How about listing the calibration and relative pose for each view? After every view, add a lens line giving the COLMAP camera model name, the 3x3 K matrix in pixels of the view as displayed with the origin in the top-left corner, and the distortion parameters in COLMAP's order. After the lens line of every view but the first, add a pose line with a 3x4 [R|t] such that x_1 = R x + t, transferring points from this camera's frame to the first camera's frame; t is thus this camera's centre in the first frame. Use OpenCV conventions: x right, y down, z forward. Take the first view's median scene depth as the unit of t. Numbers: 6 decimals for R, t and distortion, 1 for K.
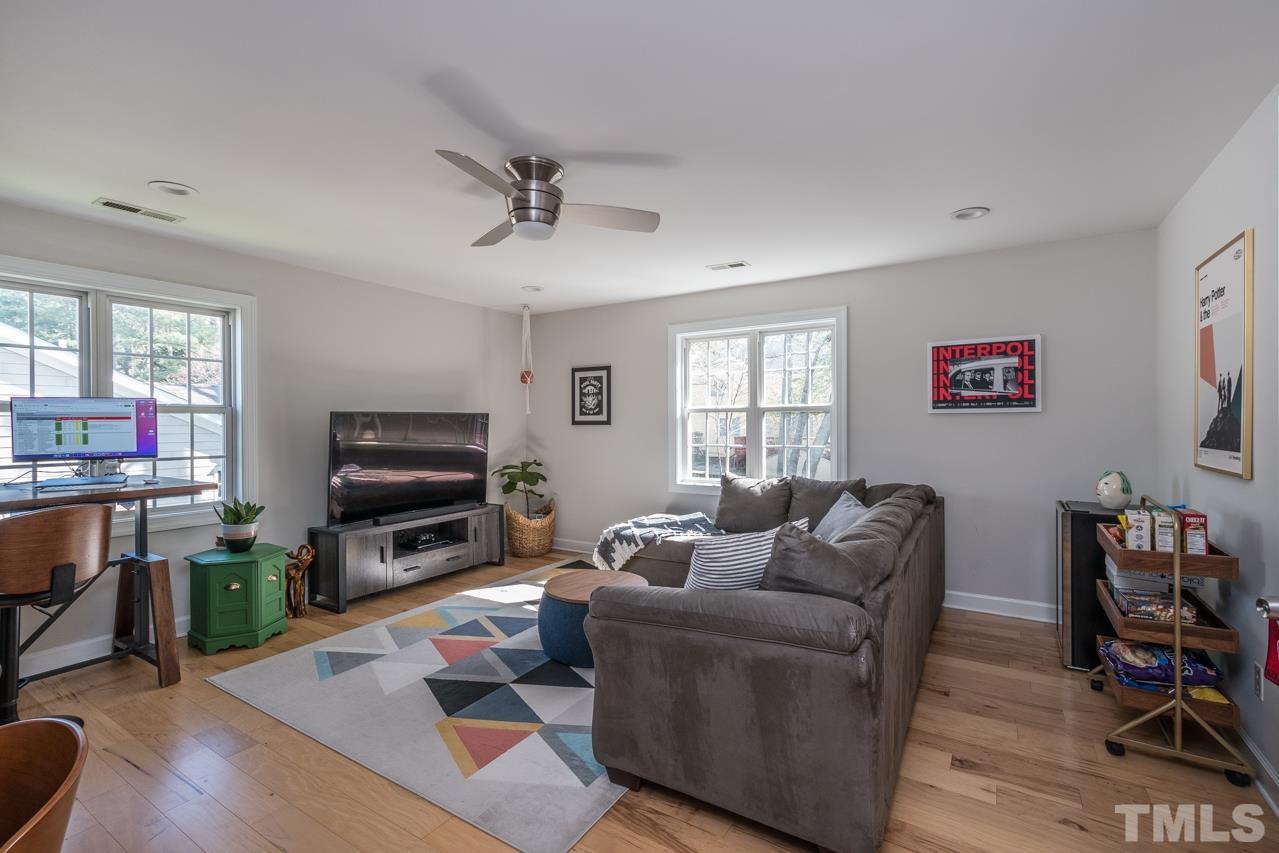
lens RADIAL K [[570.2, 0, 635.7], [0, 570.2, 419.2], [0, 0, 1]] dist [0.005363, 0.001956]
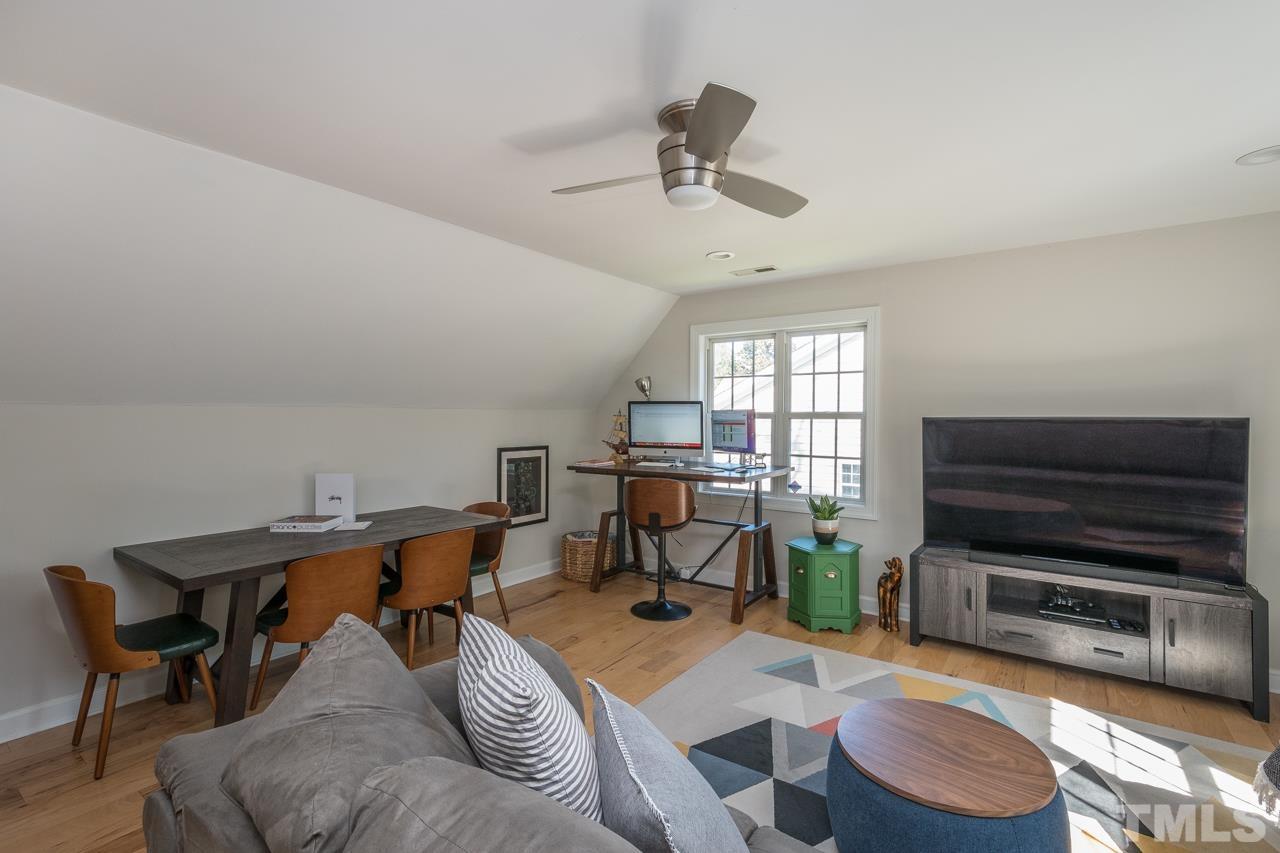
lens RADIAL K [[570.6, 0, 636.4], [0, 570.6, 429.9], [0, 0, 1]] dist [0.005363, 0.001956]
pose [[-0.051286, 0.018180, -0.998519, 0.455072], [-0.005928, 0.999811, 0.018508, -0.008541], [0.998666, 0.006868, -0.051168, 0.732204]]
